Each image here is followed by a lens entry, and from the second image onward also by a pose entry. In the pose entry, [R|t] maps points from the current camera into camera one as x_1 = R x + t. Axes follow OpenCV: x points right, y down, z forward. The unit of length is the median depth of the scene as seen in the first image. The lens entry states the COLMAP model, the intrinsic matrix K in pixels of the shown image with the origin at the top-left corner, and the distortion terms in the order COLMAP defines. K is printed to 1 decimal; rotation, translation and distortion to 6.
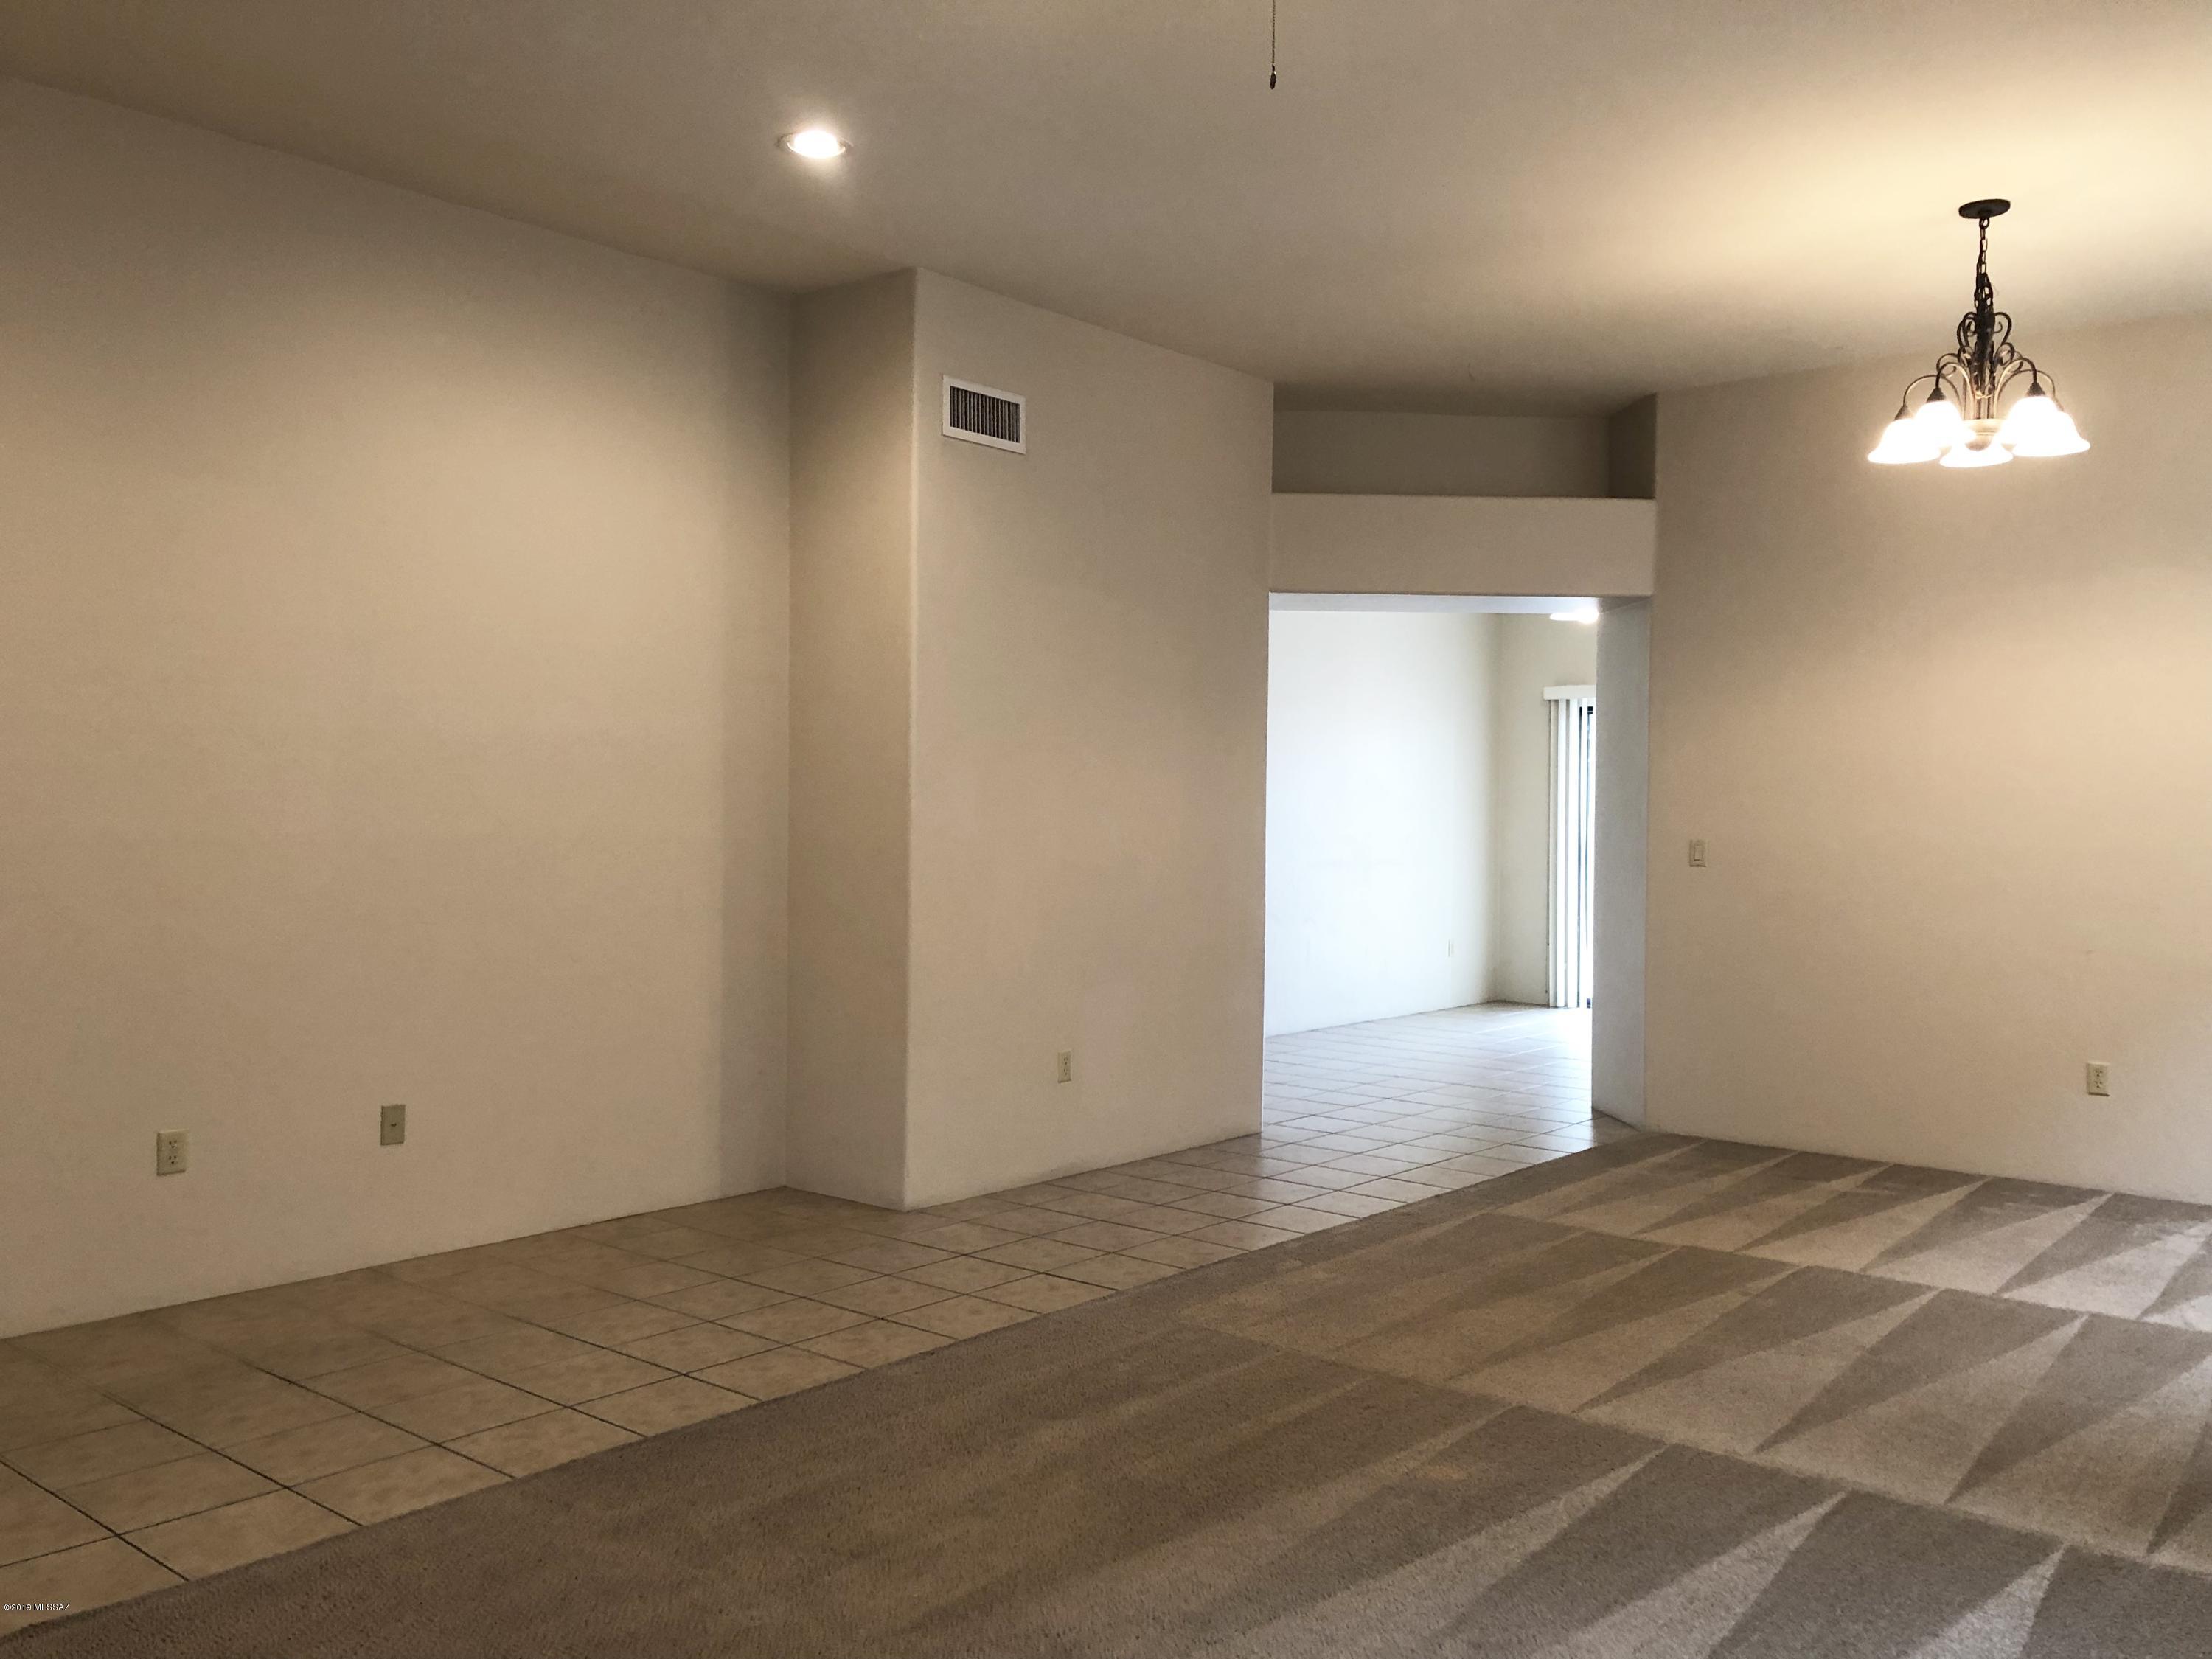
lens RADIAL K [[1825.5, 0, 1106.0], [0, 1825.5, 829.5], [0, 0, 1]] dist [0.002847, 0.001930]
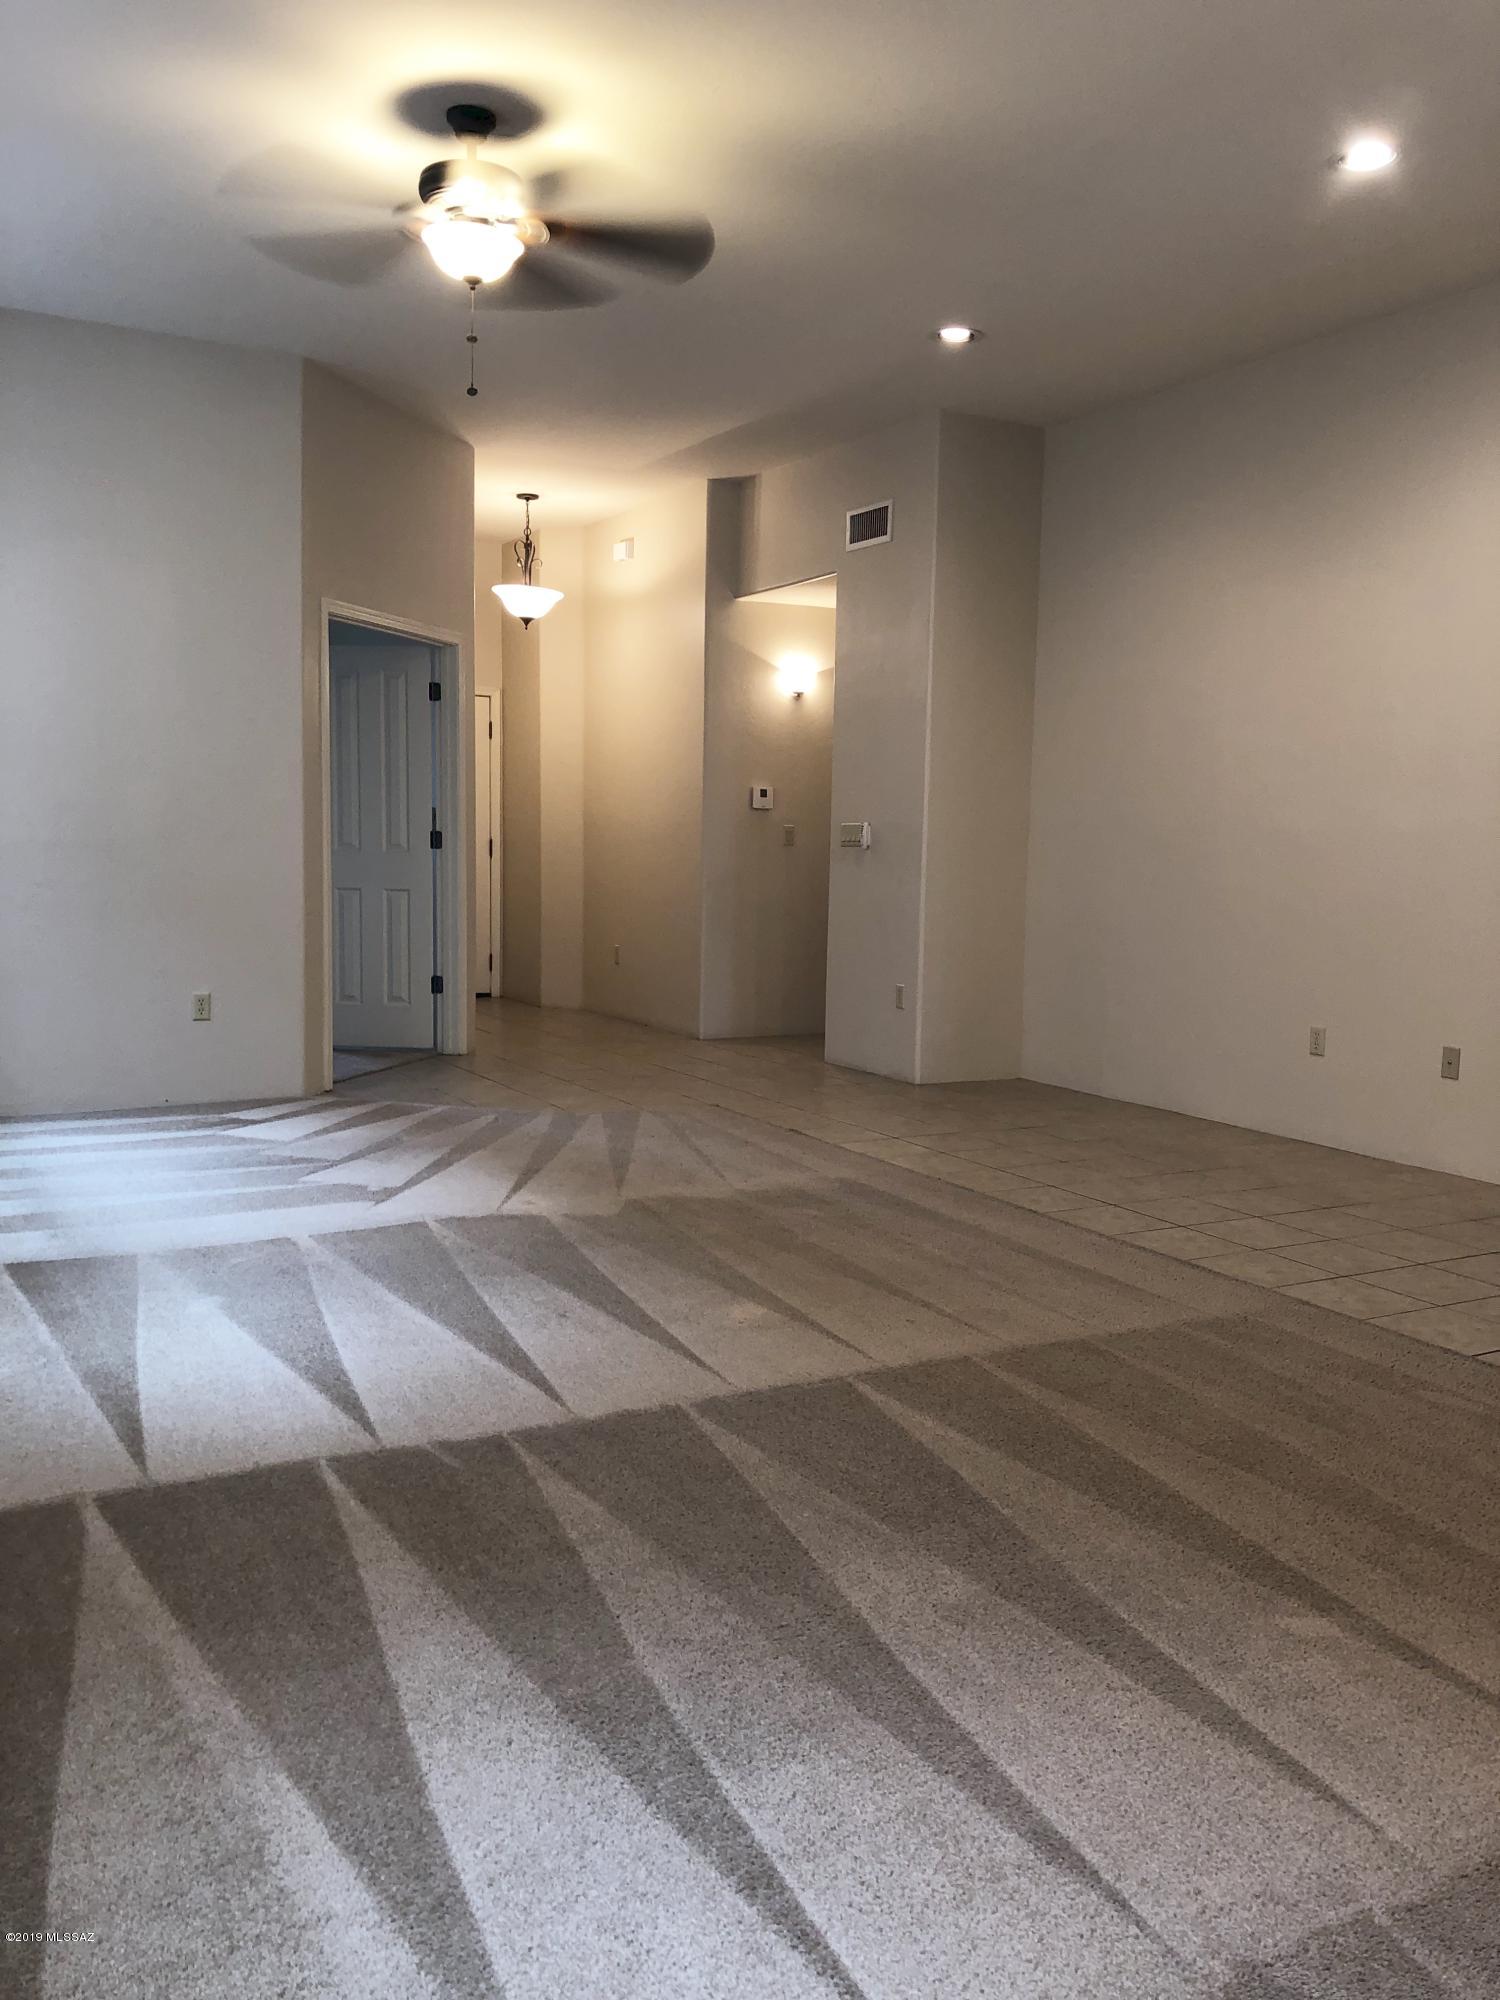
lens RADIAL K [[1656.0, 0, 745.0], [0, 1656.0, 1025.9], [0, 0, 1]] dist [0.023459, -0.004658]
pose [[-0.358943, 0.101086, -0.927869, 0.930427], [-0.025783, 0.992665, 0.118119, 0.013888], [0.933003, 0.066322, -0.353704, 1.043445]]
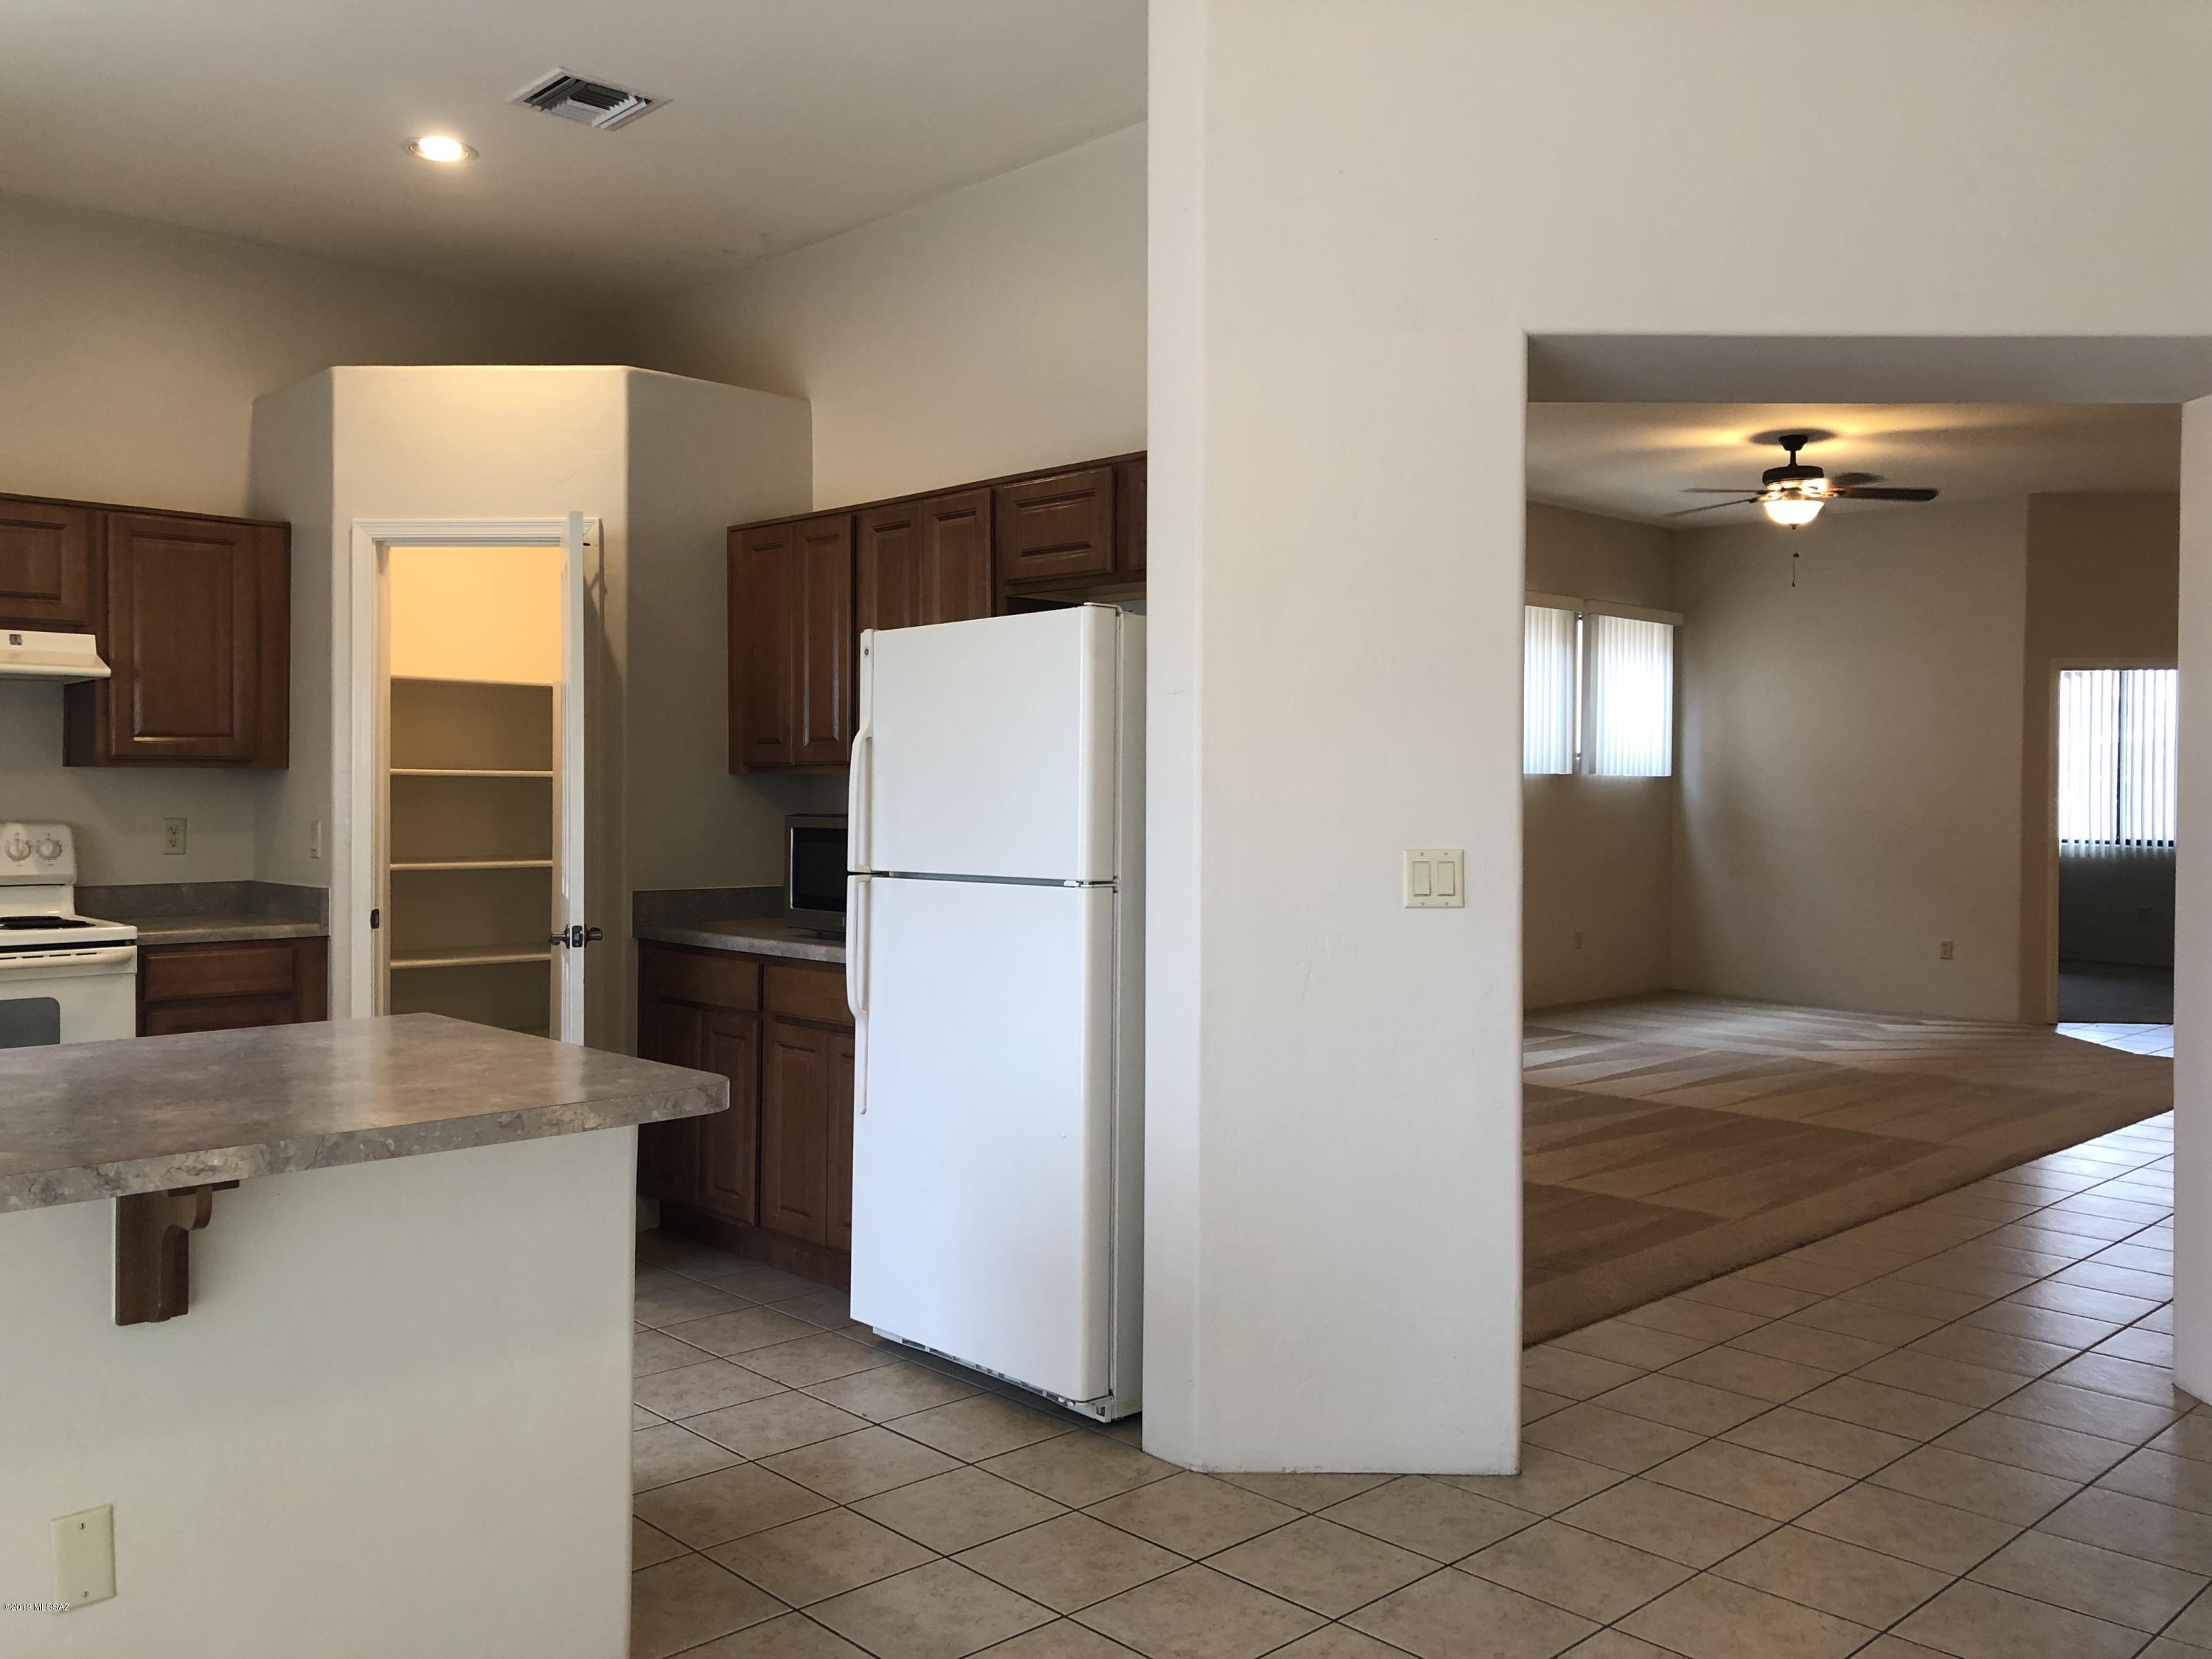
lens RADIAL K [[1829.5, 0, 1104.6], [0, 1829.5, 797.9], [0, 0, 1]] dist [0.008166, -0.003999]
pose [[-0.995204, -0.008115, 0.097485, 0.574772], [-0.006743, 0.999874, 0.014395, -0.035984], [-0.097589, 0.013669, -0.995133, 2.501536]]
